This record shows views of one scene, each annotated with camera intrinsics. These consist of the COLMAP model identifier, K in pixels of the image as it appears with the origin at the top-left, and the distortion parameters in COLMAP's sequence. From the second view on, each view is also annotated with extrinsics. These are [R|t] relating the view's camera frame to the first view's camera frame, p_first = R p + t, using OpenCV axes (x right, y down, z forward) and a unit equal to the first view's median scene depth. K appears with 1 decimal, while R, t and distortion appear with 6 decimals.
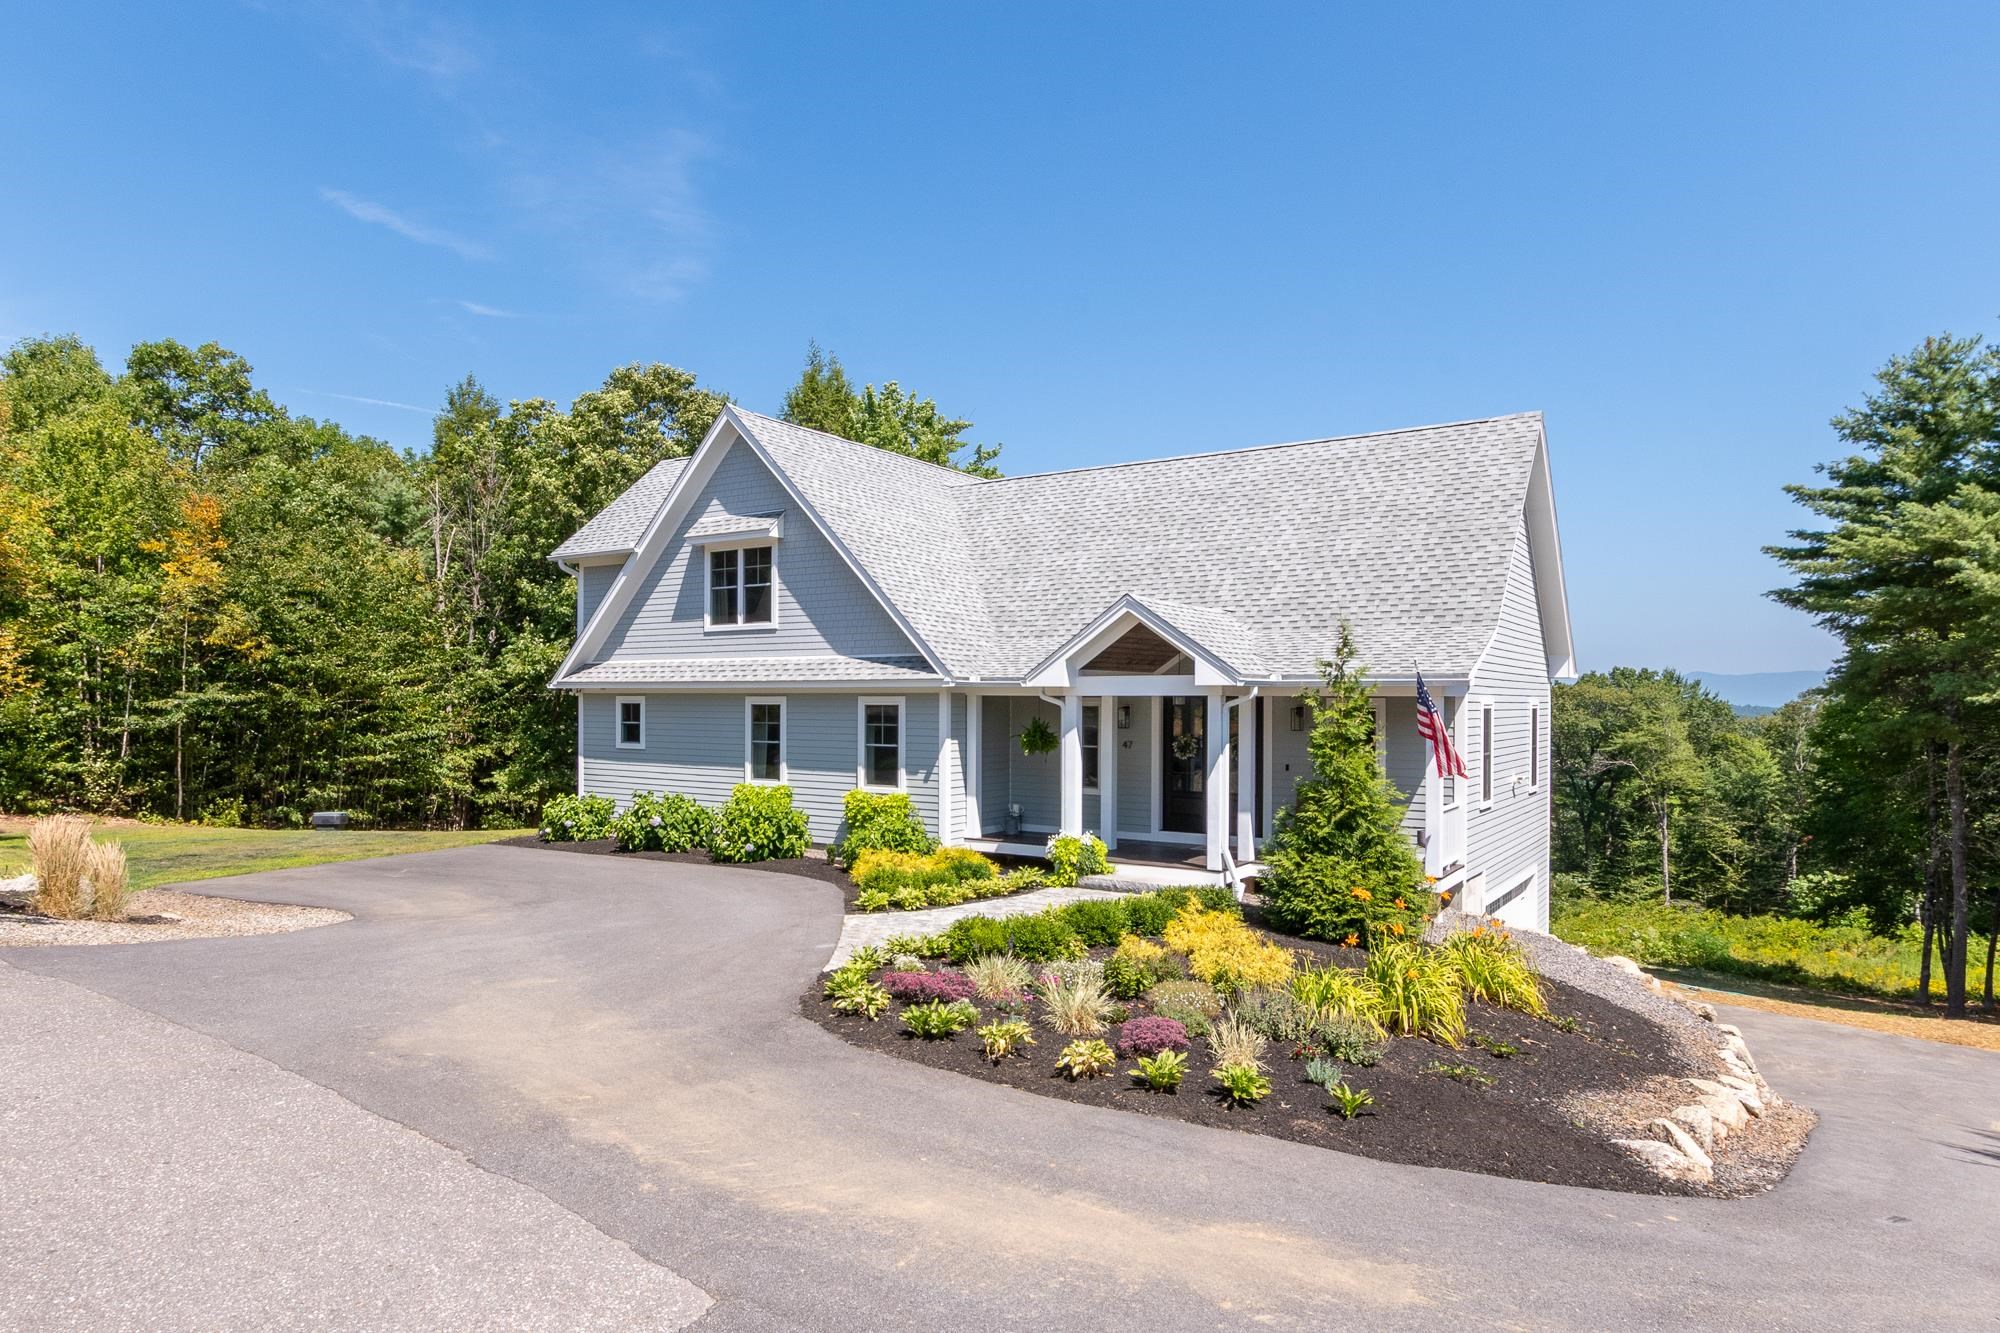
lens RADIAL K [[1176.0, 0, 1000.0], [0, 1176.0, 666.5], [0, 0, 1]] dist [0.000064, -0.000007]
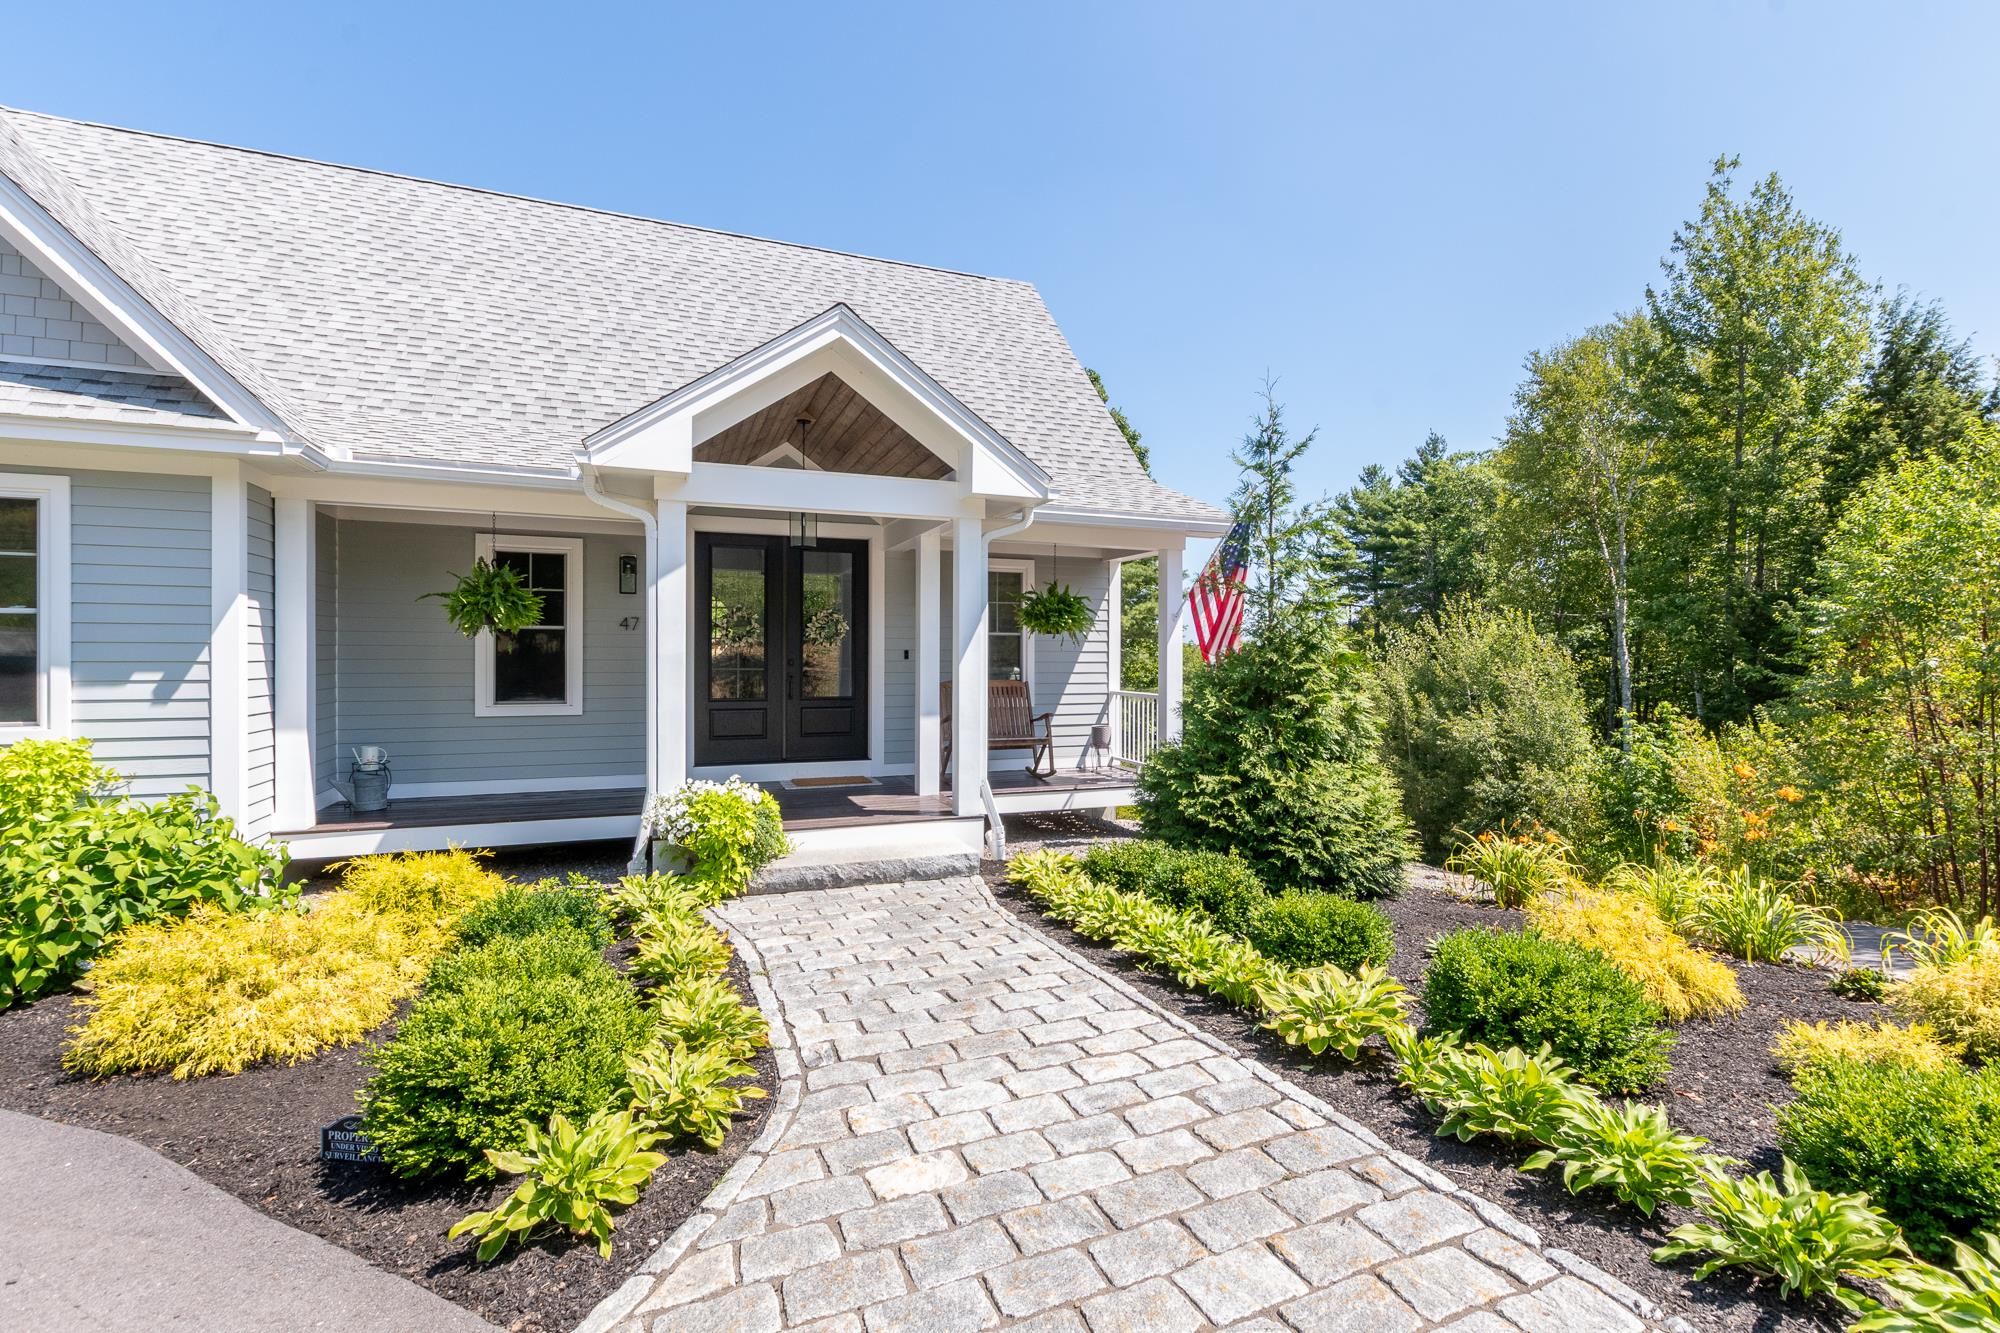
lens RADIAL K [[870.6, 0, 995.2], [0, 870.6, 675.5], [0, 0, 1]] dist [0.000706, -0.003987]
pose [[0.572206, -0.014172, 0.819988, -0.141204], [-0.026104, 0.999029, 0.035482, 0.071997], [-0.819695, -0.041708, 0.571280, 0.615287]]
